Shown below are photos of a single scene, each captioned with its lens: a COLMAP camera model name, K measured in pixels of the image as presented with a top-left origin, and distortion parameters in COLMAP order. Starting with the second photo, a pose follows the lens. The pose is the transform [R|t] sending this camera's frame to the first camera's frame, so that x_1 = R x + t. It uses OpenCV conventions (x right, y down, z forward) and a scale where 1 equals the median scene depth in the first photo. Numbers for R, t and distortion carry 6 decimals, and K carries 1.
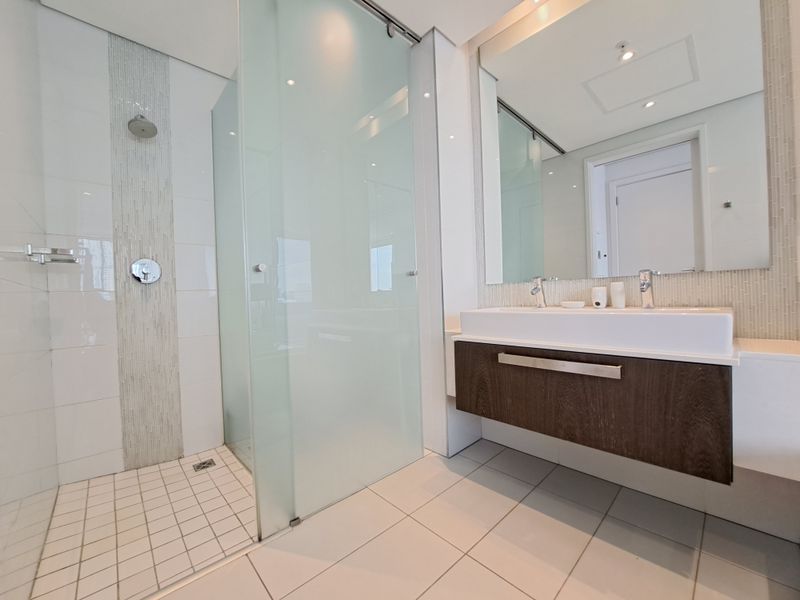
lens RADIAL K [[320.3, 0, 393.3], [0, 320.3, 300.5], [0, 0, 1]] dist [-0.015378, -0.000466]
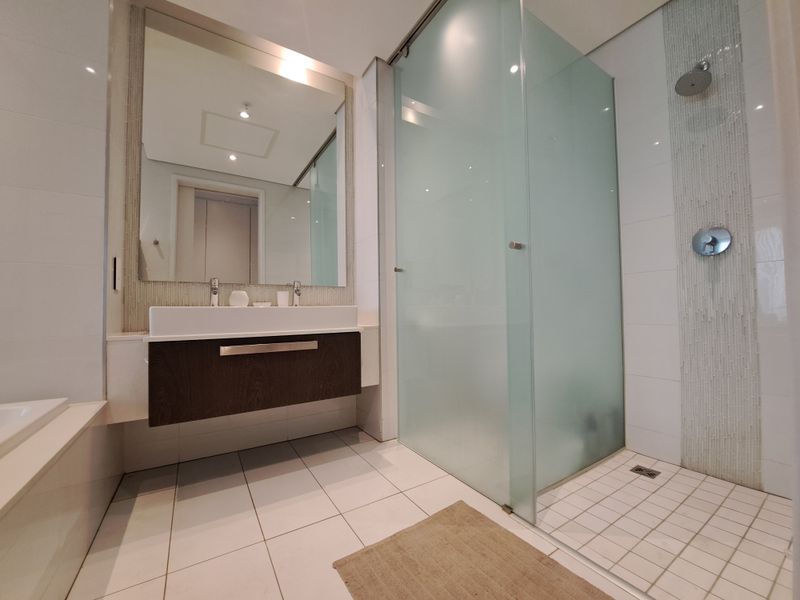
lens RADIAL K [[320.3, 0, 393.3], [0, 320.3, 300.5], [0, 0, 1]] dist [-0.015378, -0.000466]
pose [[0.172458, 0.059278, 0.983232, -0.717825], [0.010004, 0.998031, -0.061925, 0.111943], [-0.984966, 0.020515, 0.171526, 0.367495]]
